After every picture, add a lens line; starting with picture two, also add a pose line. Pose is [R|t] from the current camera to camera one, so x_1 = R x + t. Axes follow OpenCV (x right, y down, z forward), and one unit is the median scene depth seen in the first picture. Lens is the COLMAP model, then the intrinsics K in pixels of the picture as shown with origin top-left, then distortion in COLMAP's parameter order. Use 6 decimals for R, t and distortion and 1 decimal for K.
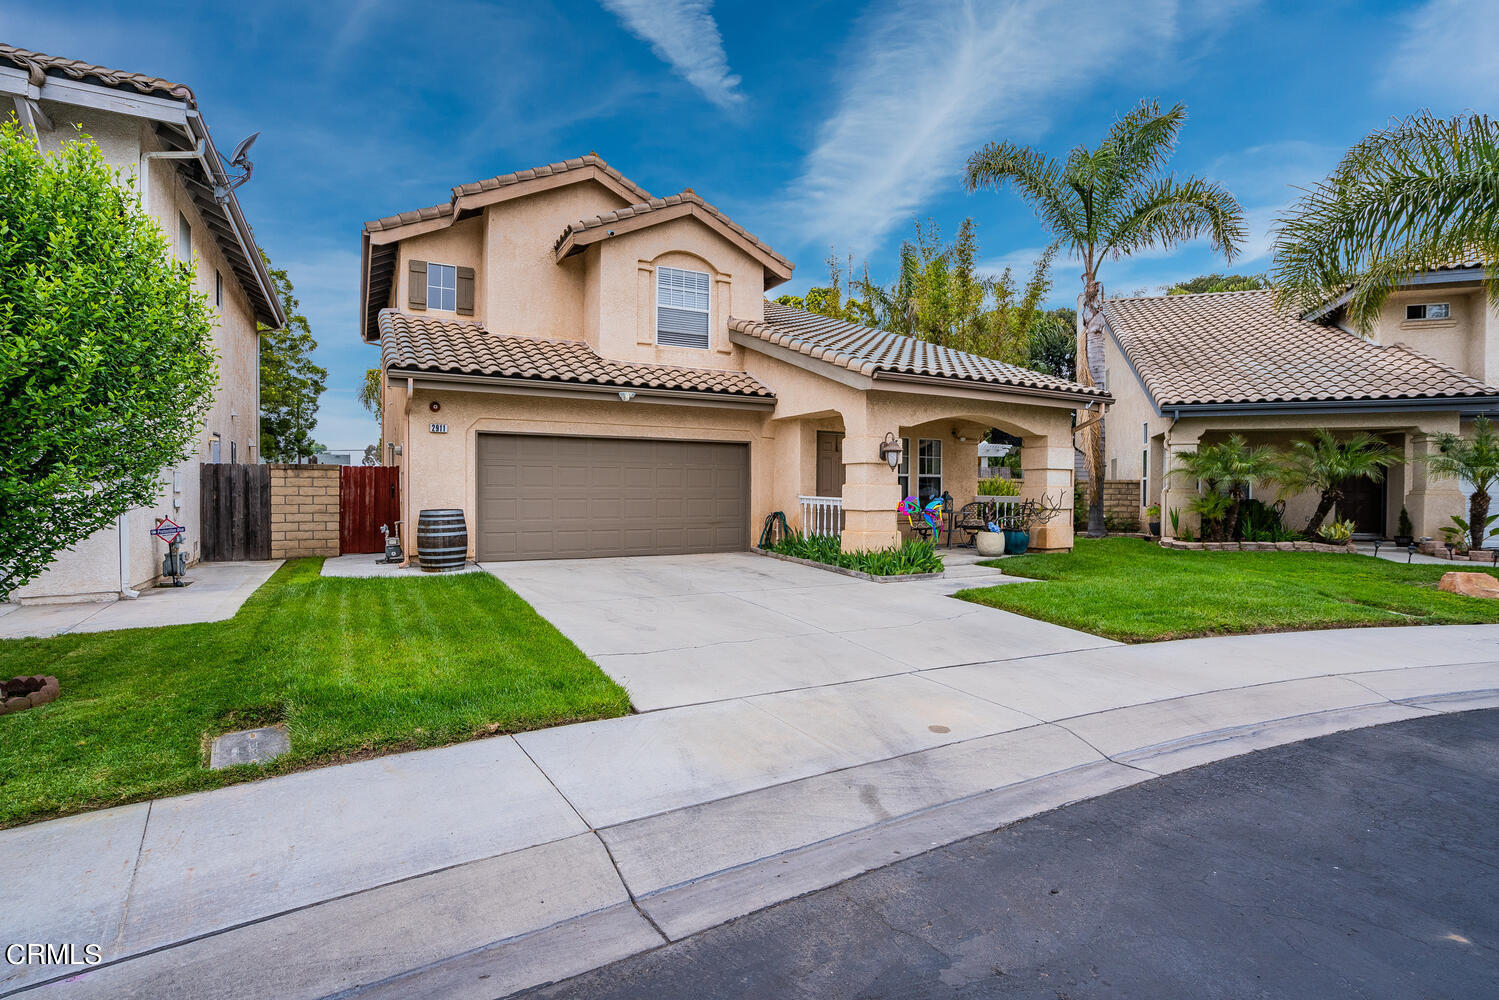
lens RADIAL K [[694.8, 0, 746.4], [0, 694.8, 490.0], [0, 0, 1]] dist [-0.049615, 0.025584]
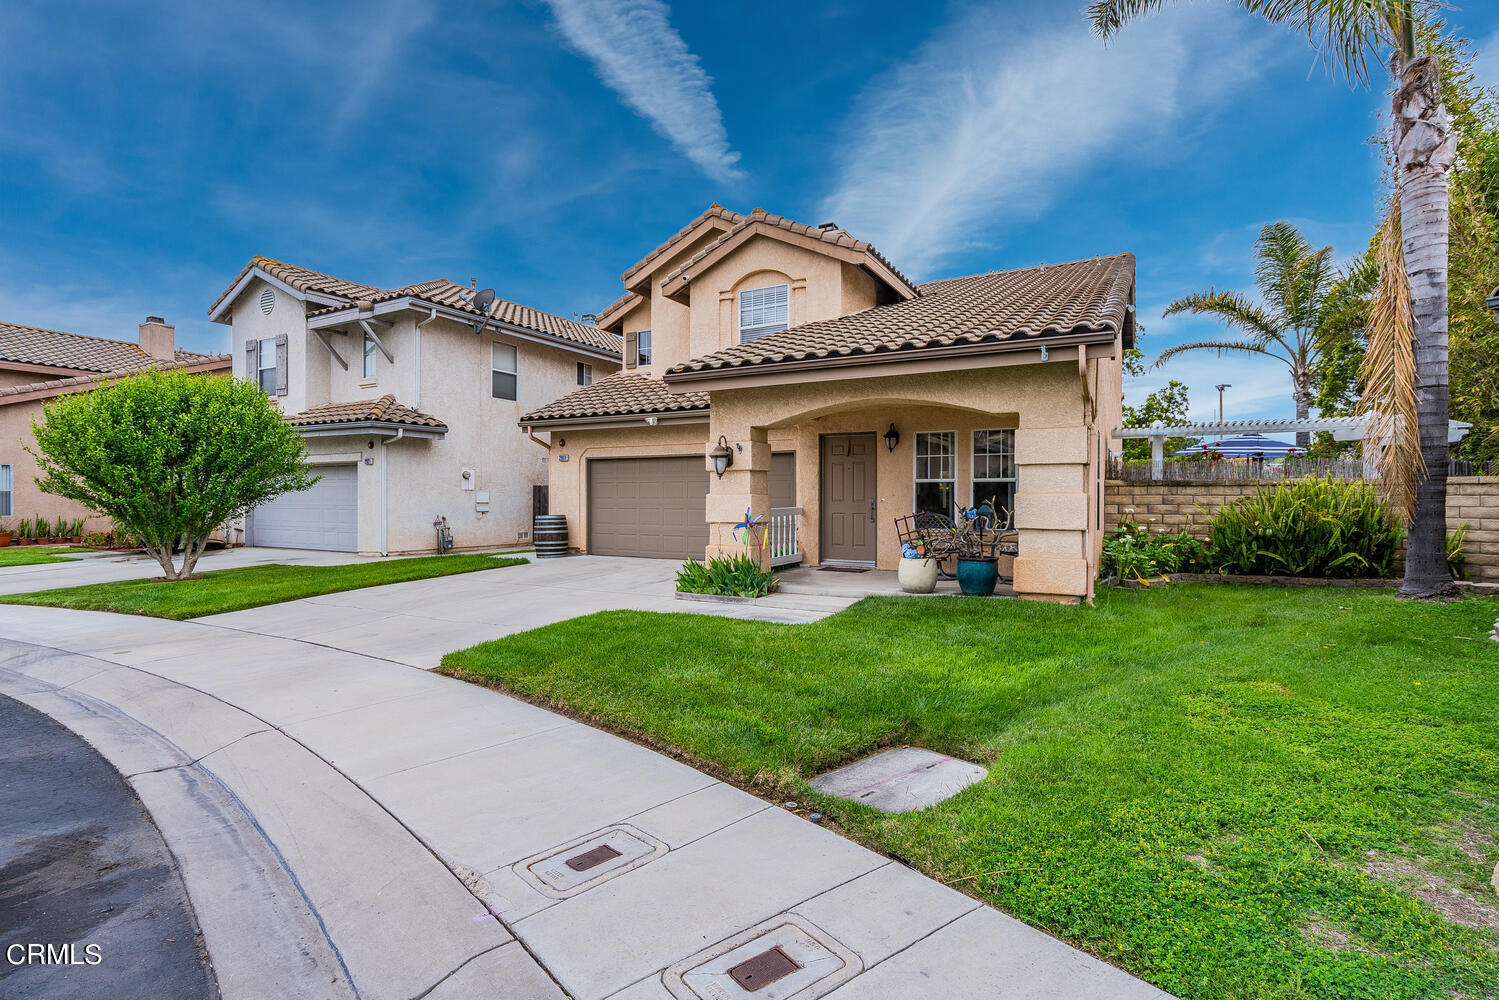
lens RADIAL K [[694.8, 0, 746.4], [0, 694.8, 490.0], [0, 0, 1]] dist [-0.049615, 0.025584]
pose [[0.548759, -0.016532, -0.835817, 0.897866], [-0.002055, 0.999775, -0.021124, 0.006185], [0.835978, 0.013309, 0.548601, 0.494511]]
